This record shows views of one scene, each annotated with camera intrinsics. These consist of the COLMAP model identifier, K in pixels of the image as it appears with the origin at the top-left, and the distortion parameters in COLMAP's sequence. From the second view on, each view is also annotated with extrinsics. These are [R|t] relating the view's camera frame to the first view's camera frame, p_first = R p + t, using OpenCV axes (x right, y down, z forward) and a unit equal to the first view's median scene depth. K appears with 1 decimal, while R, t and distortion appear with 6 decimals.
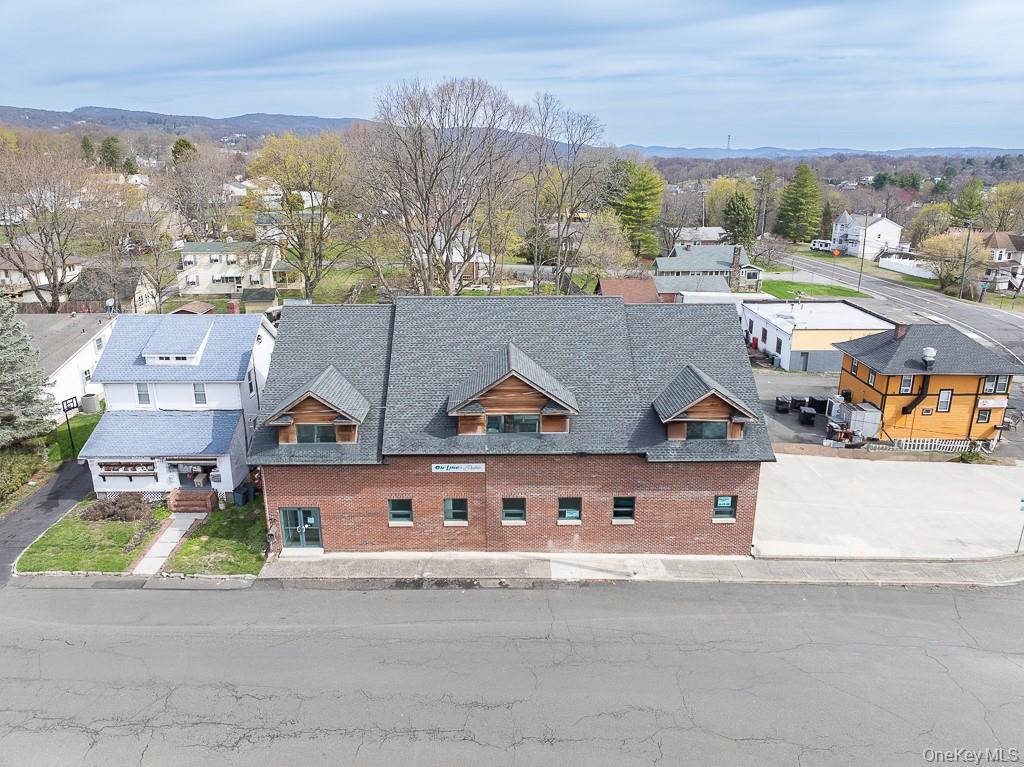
lens RADIAL K [[721.6, 0, 512.9], [0, 721.6, 380.4], [0, 0, 1]] dist [-0.044483, 0.016772]
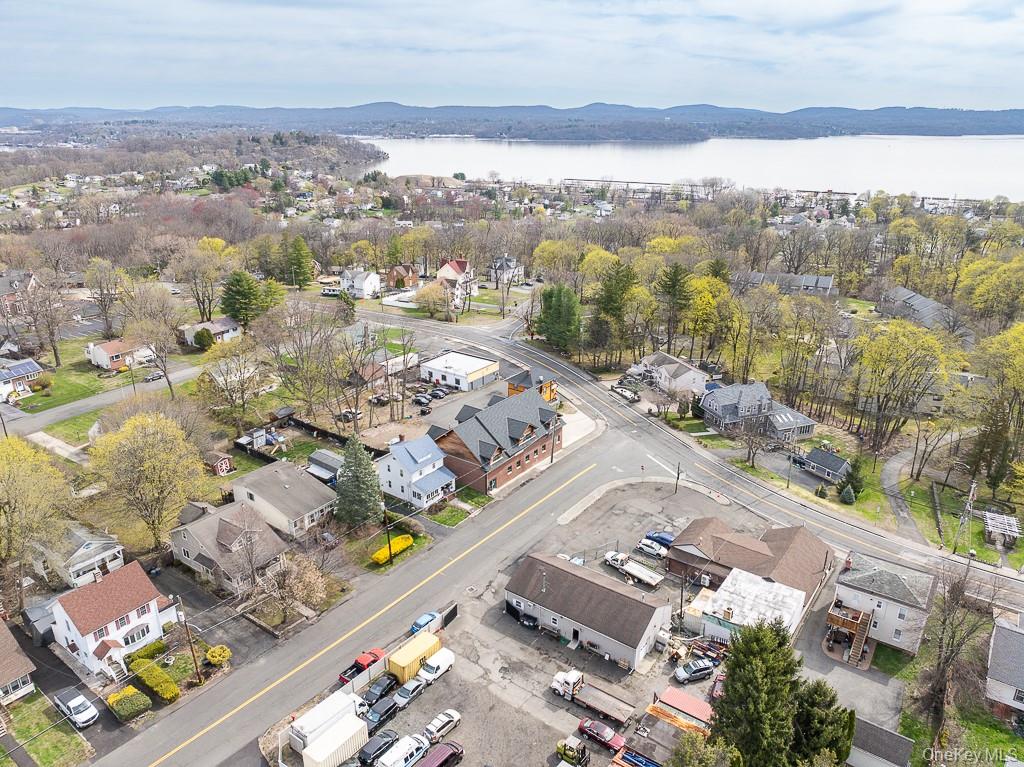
lens RADIAL K [[721.6, 0, 514.4], [0, 721.6, 381.8], [0, 0, 1]] dist [-0.044483, 0.016772]
pose [[0.603745, -0.278984, 0.746766, -2.743354], [0.236718, 0.957251, 0.166238, -0.849090], [-0.761220, 0.076407, 0.643976, -1.416872]]
